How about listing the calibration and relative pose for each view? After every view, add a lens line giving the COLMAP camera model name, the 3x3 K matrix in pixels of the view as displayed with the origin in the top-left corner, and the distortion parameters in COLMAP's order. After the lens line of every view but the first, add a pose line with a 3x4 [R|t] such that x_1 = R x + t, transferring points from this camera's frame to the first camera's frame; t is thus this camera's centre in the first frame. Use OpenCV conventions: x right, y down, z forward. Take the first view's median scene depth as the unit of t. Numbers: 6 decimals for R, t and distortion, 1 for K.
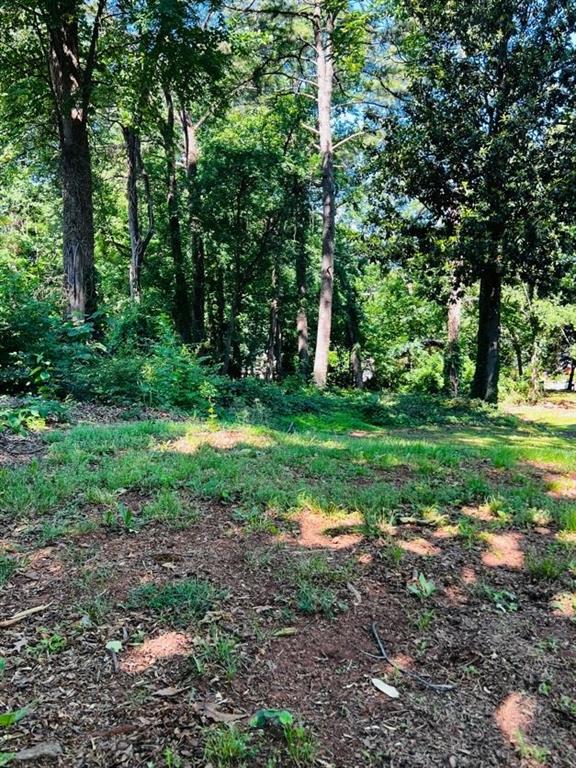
lens RADIAL K [[714.2, 0, 297.1], [0, 714.2, 388.4], [0, 0, 1]] dist [0.115638, -0.214191]
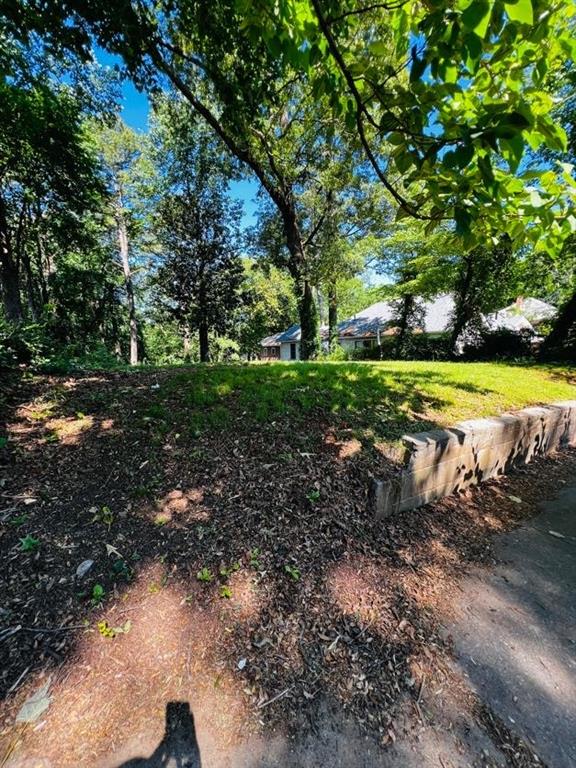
lens RADIAL K [[307.5, 0, 285.4], [0, 307.5, 386.1], [0, 0, 1]] dist [0.000008, 0.000134]
pose [[0.856469, -0.092650, 0.507816, -0.059564], [0.077516, 0.995690, 0.050924, 0.020446], [-0.510346, -0.004251, 0.859959, -0.123341]]
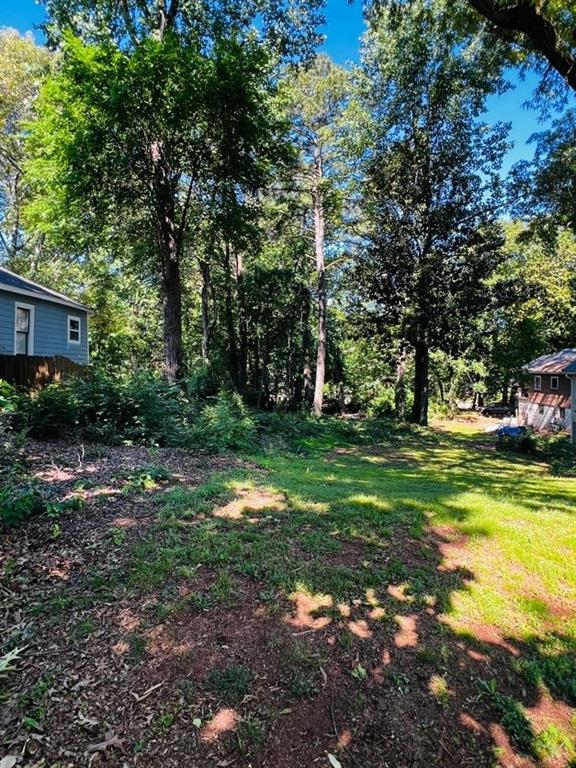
lens RADIAL K [[444.7, 0, 288.0], [0, 444.7, 384.0], [0, 0, 1]] dist [-0.000389, -0.000274]
pose [[0.999324, -0.003850, -0.036572, 0.001803], [0.002258, 0.999051, -0.043488, -0.023063], [0.036705, 0.043376, 0.998384, -0.010389]]
